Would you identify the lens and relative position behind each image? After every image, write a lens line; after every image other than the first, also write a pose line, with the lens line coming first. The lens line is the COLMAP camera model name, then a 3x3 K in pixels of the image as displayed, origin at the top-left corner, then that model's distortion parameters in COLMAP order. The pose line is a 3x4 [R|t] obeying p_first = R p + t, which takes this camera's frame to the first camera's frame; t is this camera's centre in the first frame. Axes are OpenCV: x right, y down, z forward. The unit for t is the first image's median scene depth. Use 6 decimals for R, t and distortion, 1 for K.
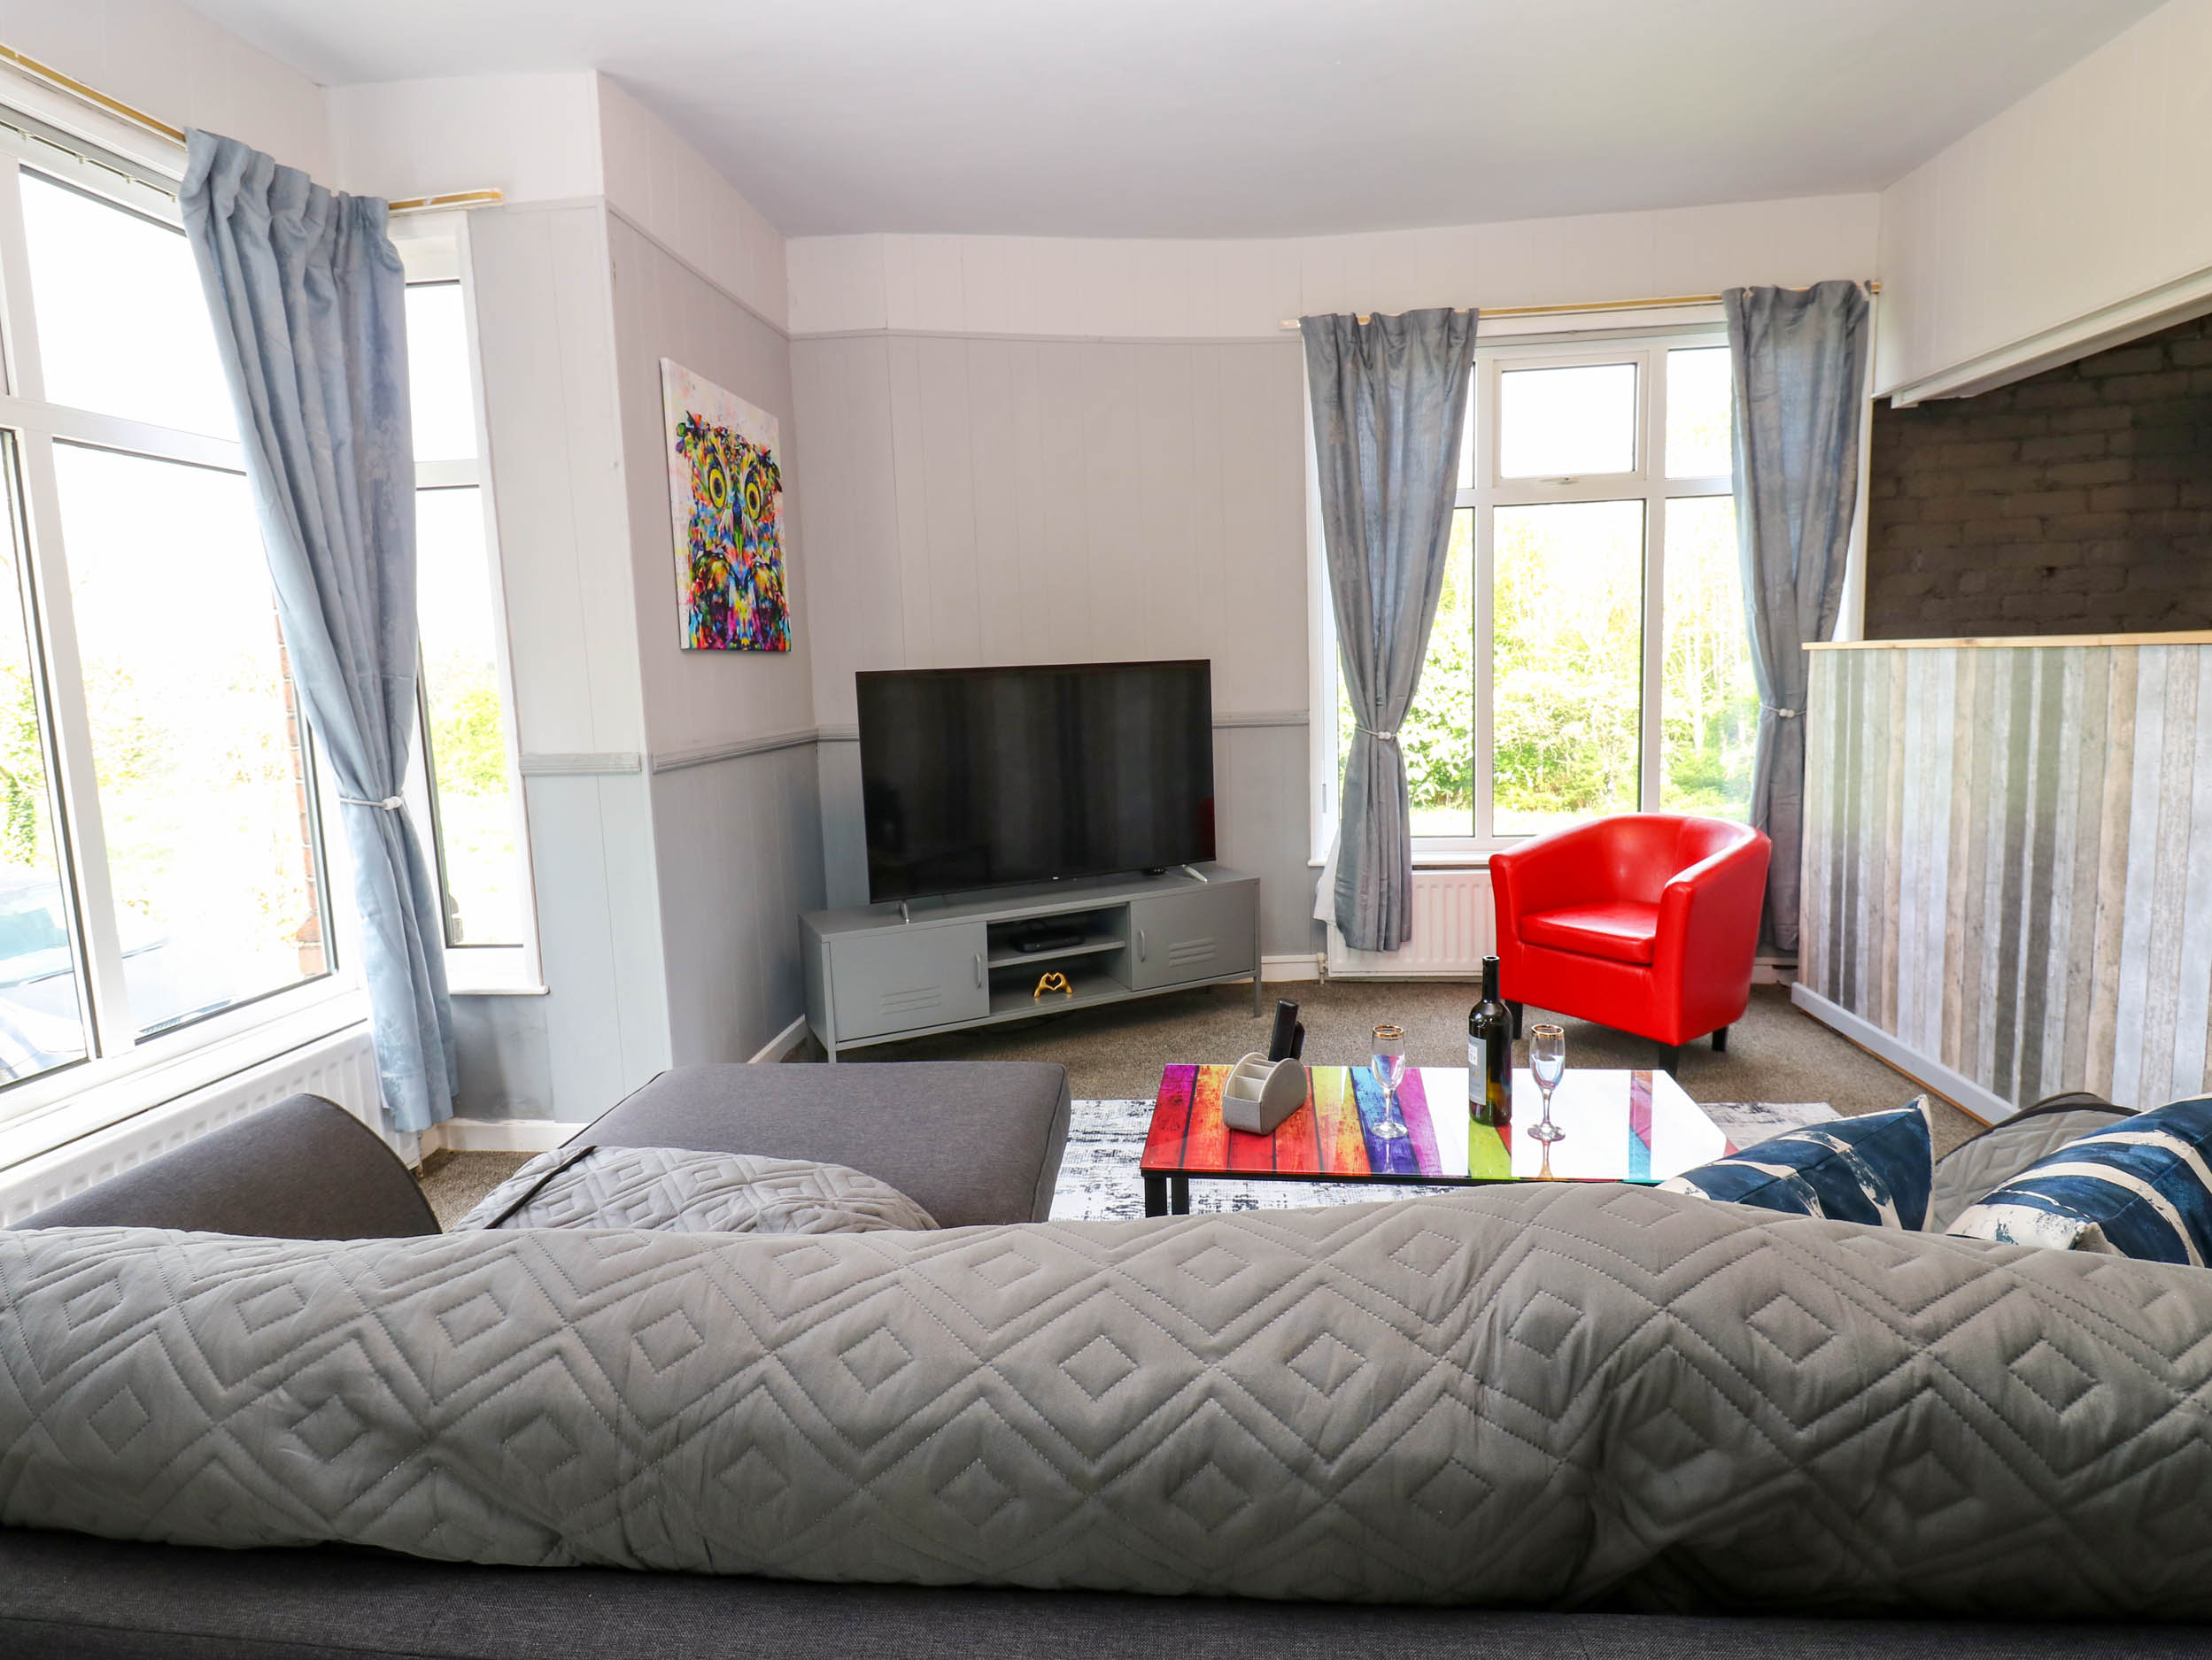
lens RADIAL K [[1148.4, 0, 1122.3], [0, 1148.4, 802.2], [0, 0, 1]] dist [0.002269, -0.013978]
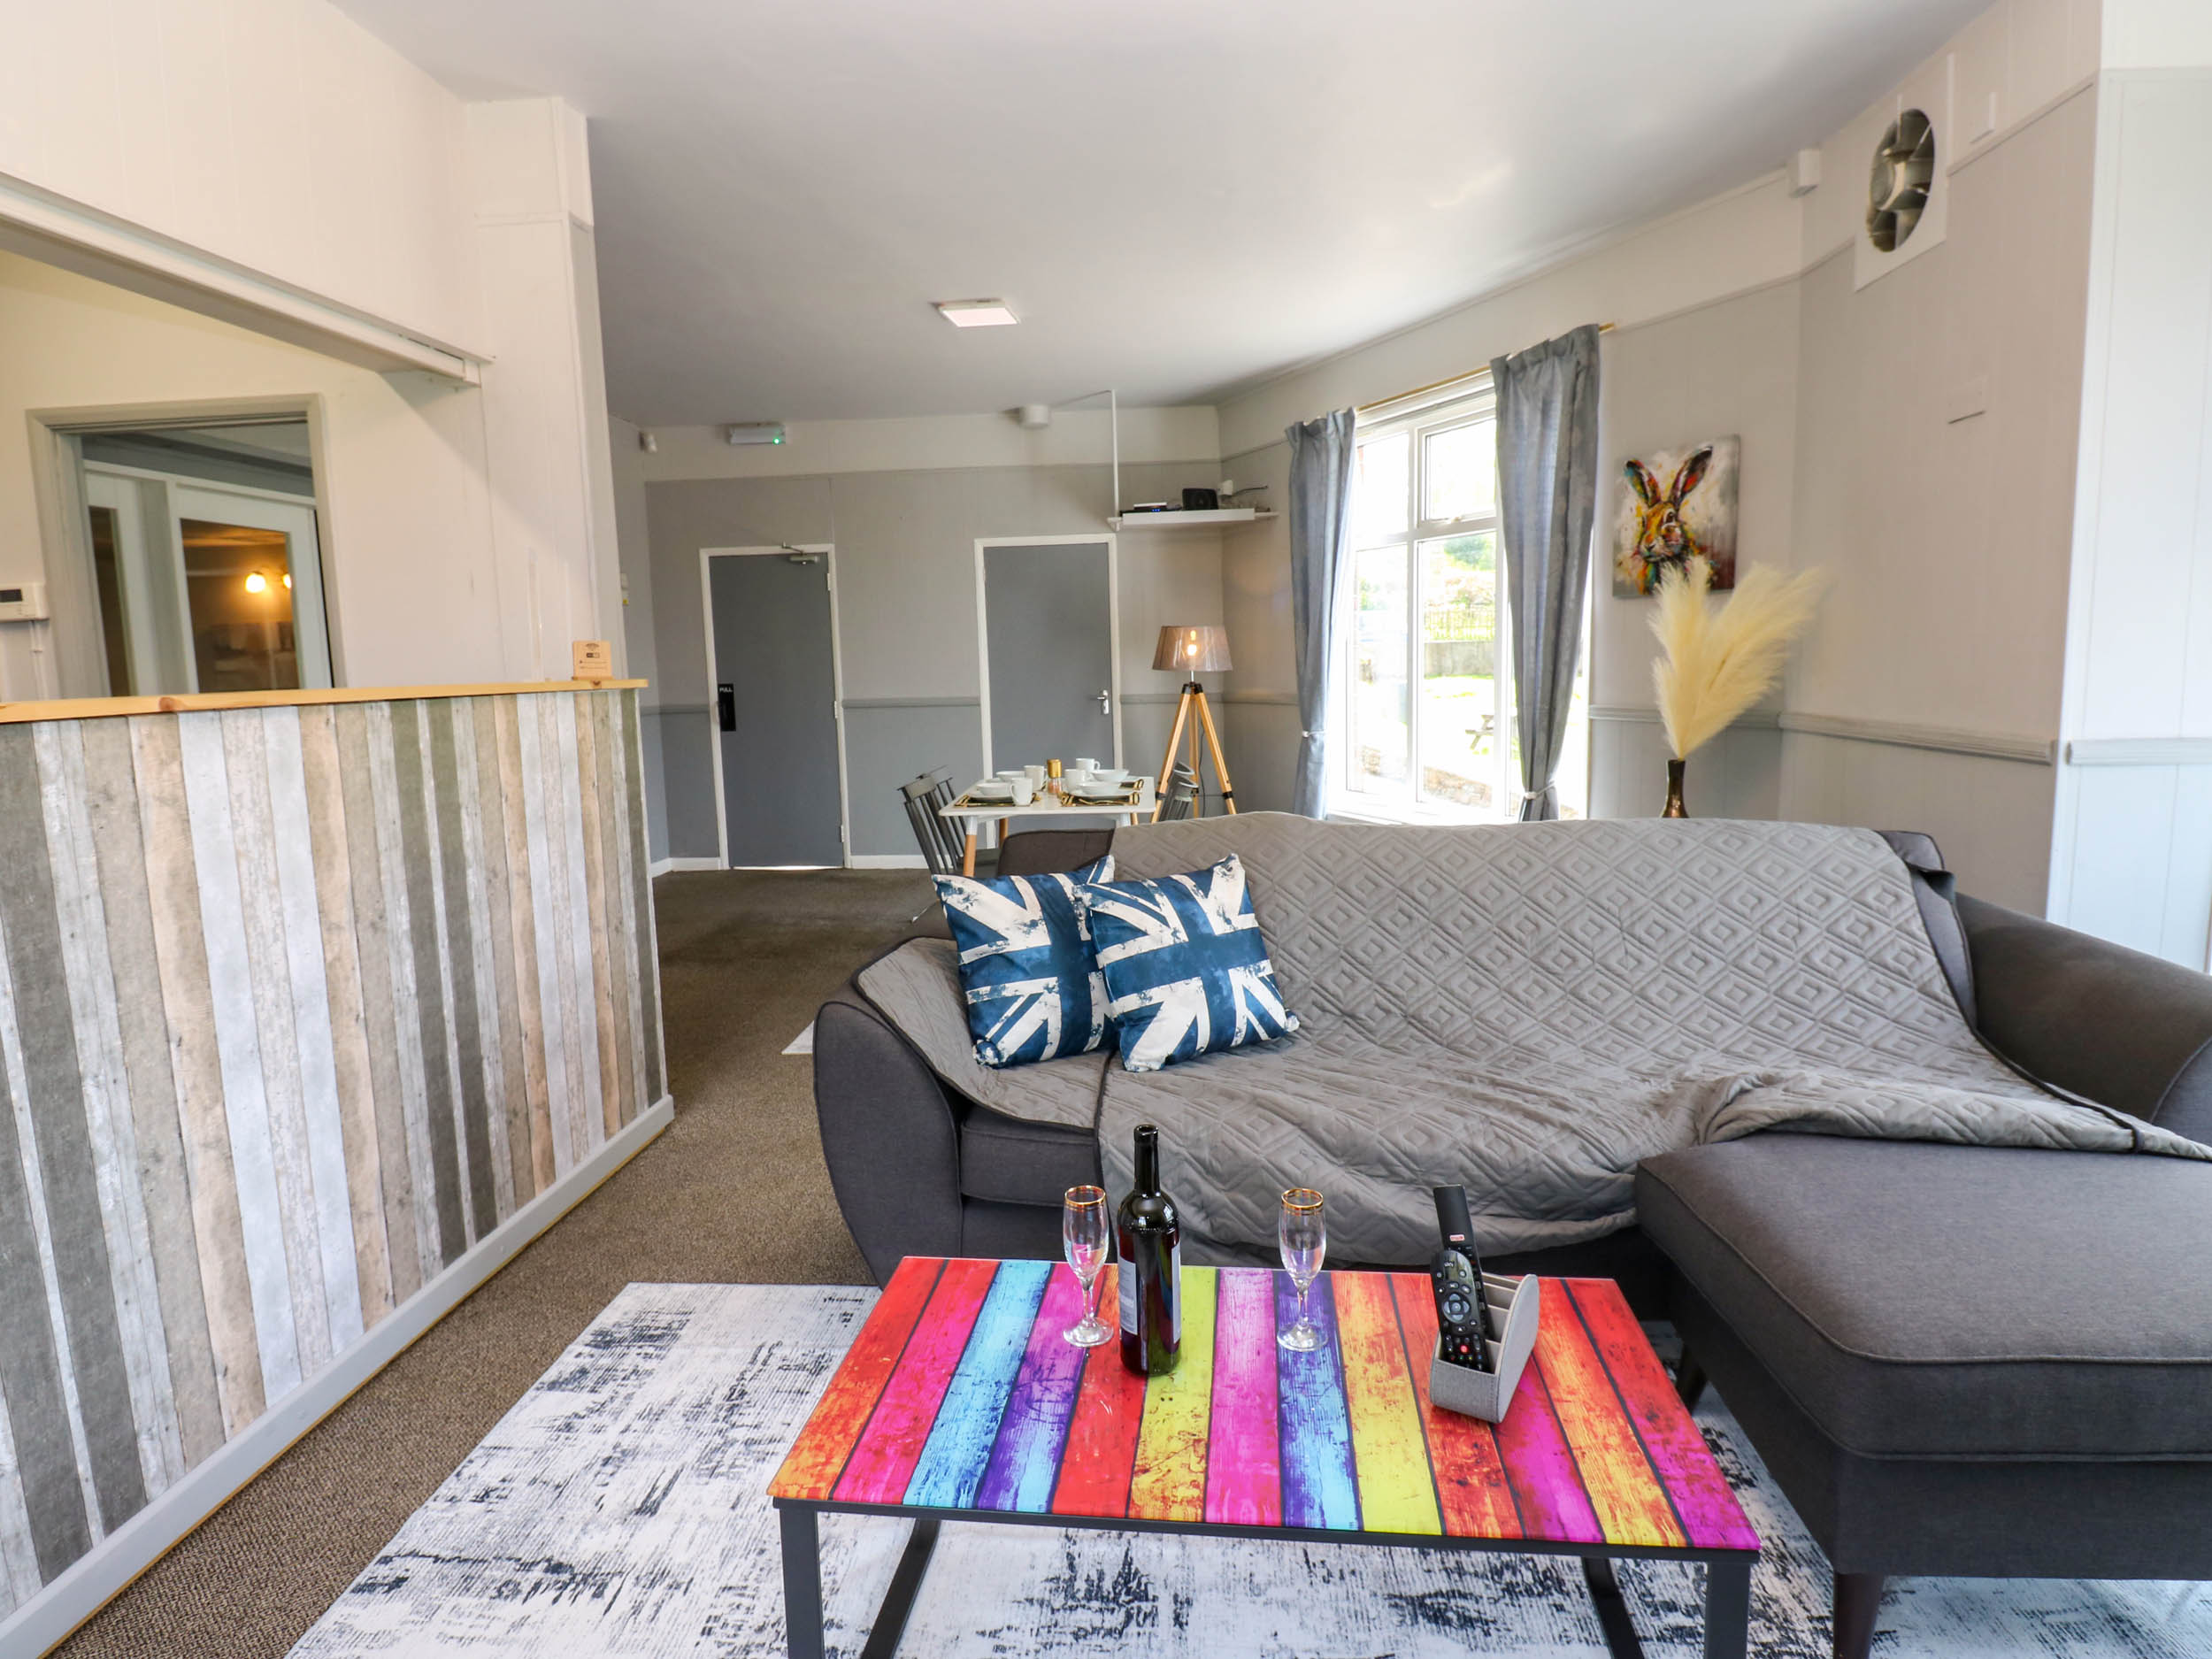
lens RADIAL K [[1195.1, 0, 1123.4], [0, 1195.1, 807.1], [0, 0, 1]] dist [0.001570, -0.012223]
pose [[-0.998246, 0.058507, -0.009065, 0.173467], [0.054491, 0.967809, 0.245717, -0.115186], [0.023149, 0.244792, -0.969299, 0.859899]]
